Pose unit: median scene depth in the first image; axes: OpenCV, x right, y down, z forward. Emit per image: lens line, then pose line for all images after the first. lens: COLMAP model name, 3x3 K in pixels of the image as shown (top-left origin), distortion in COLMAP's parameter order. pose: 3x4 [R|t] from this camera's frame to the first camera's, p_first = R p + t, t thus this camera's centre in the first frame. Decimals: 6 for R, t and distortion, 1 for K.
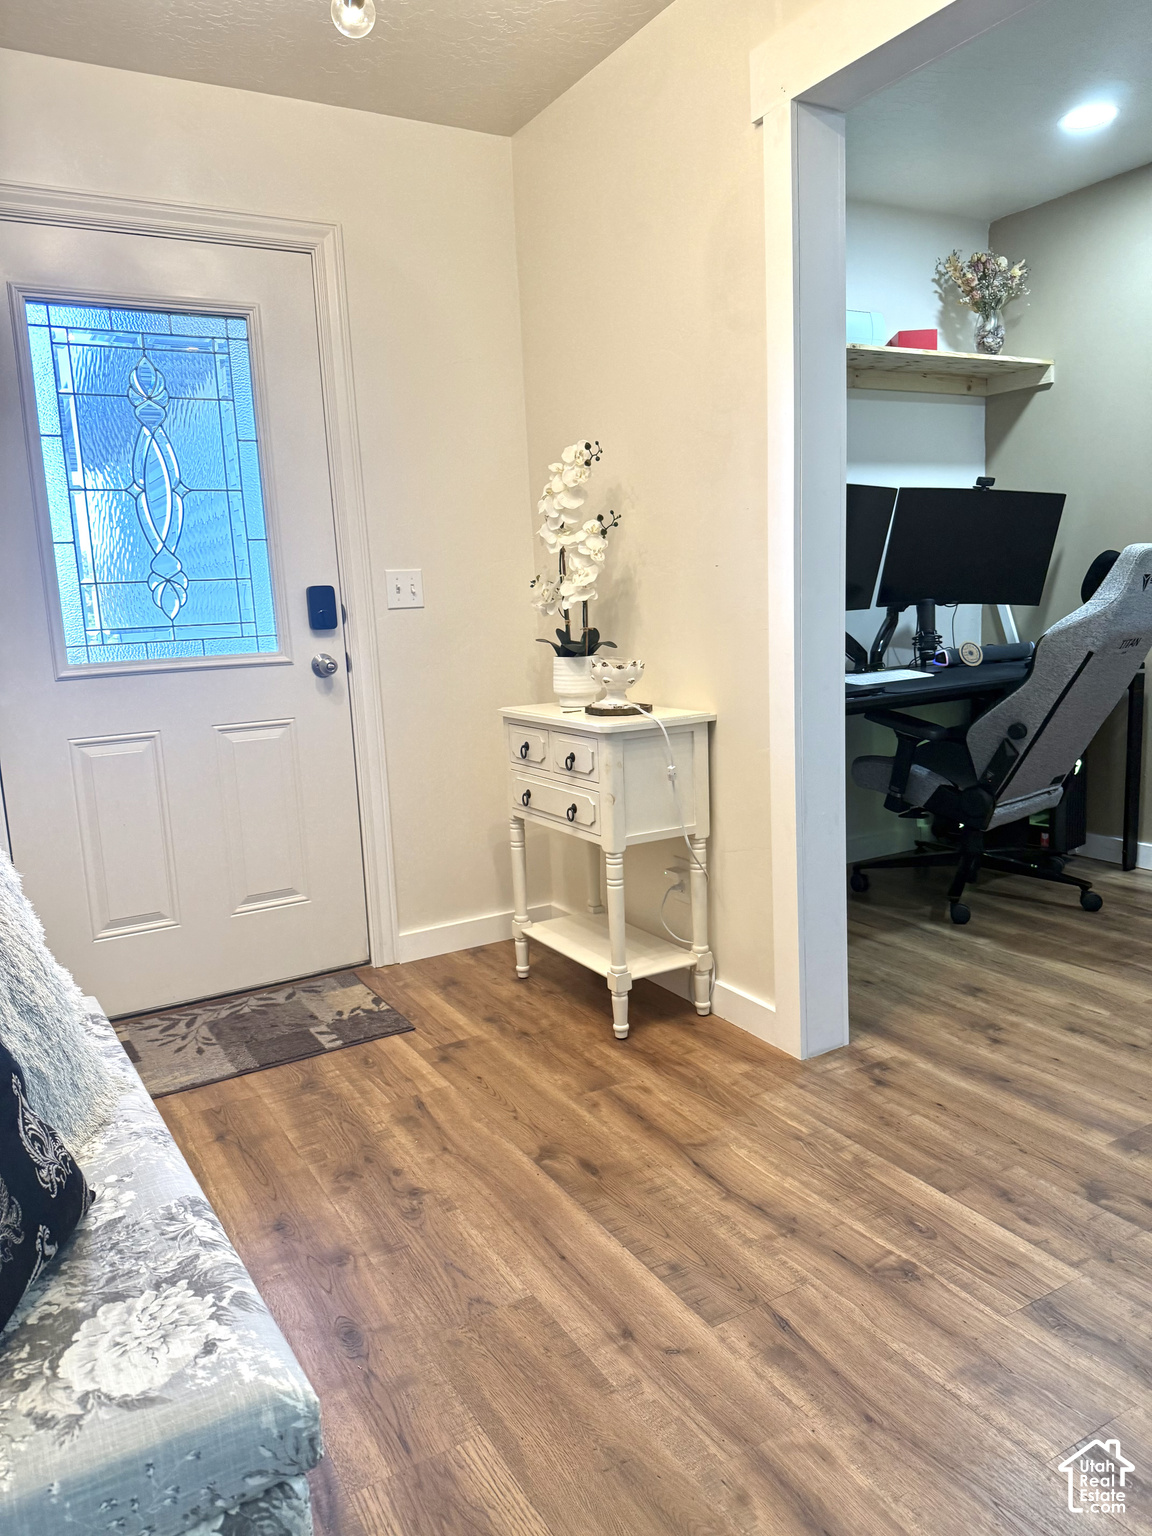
lens RADIAL K [[1089.1, 0, 573.2], [0, 1089.1, 765.4], [0, 0, 1]] dist [0.056580, -0.086667]
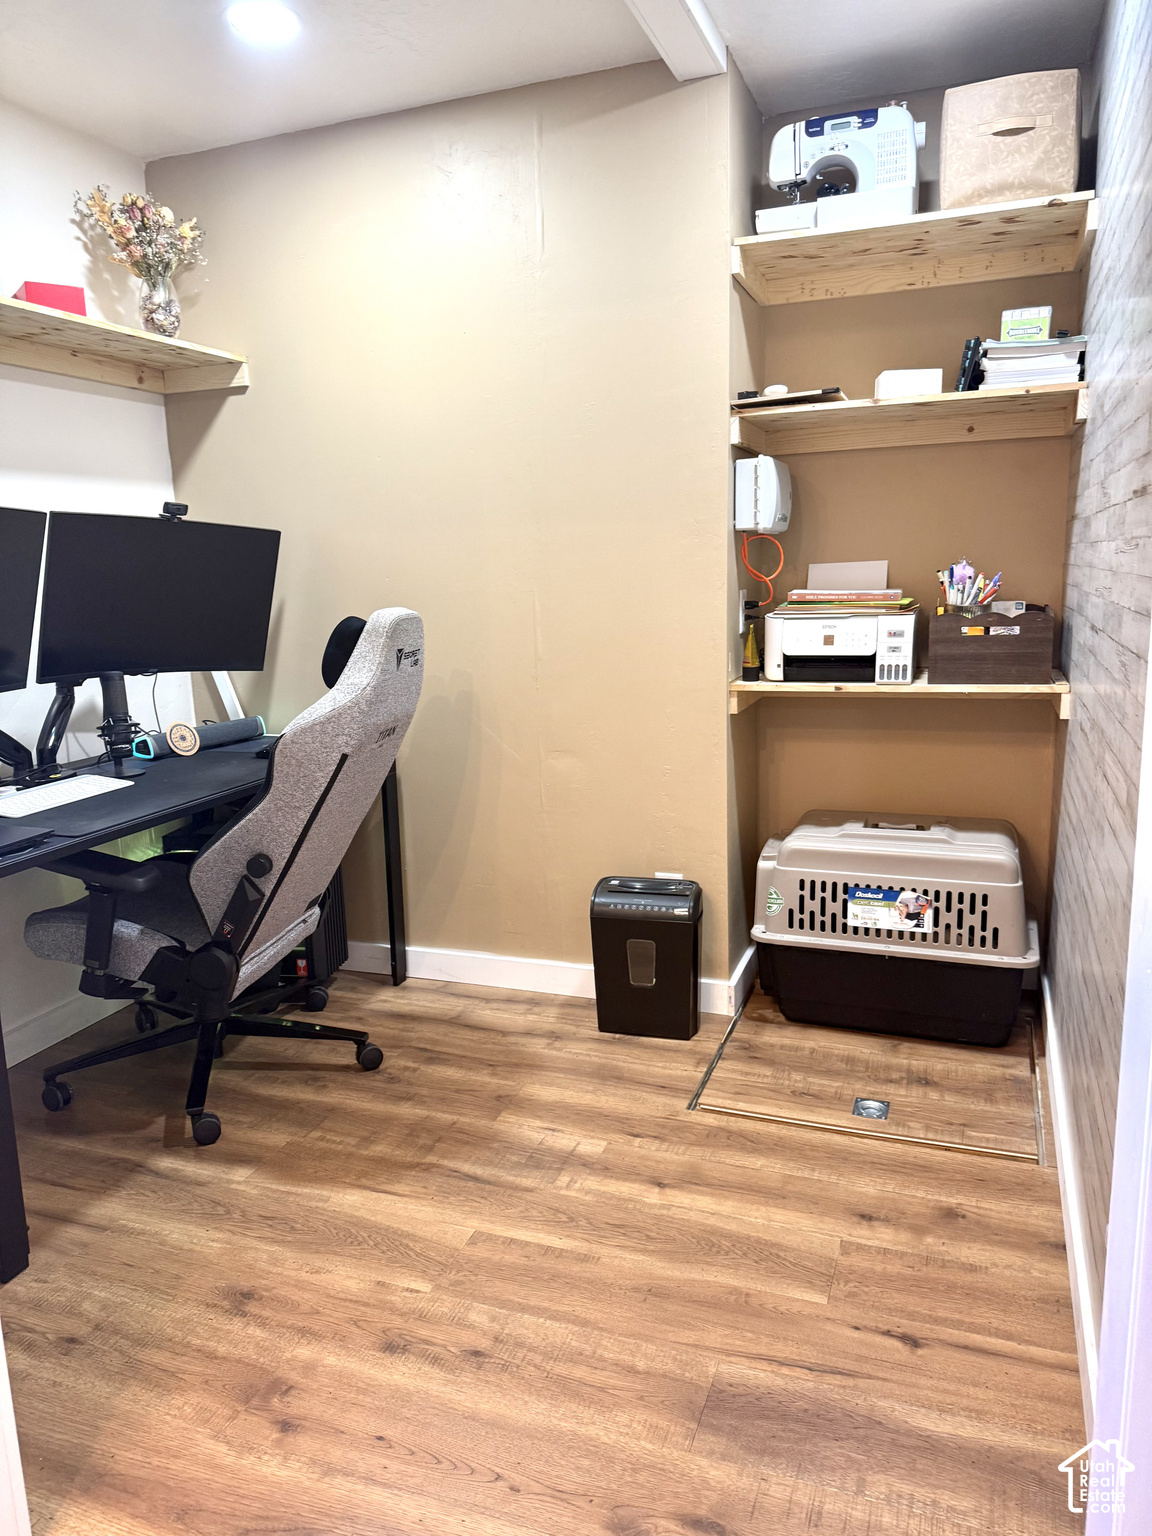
lens RADIAL K [[1089.1, 0, 573.2], [0, 1089.1, 765.4], [0, 0, 1]] dist [0.056580, -0.086667]
pose [[0.773650, -0.092935, 0.626760, 0.113488], [0.097245, 0.994881, 0.027484, -0.088823], [-0.626106, 0.039687, 0.778727, 0.291247]]
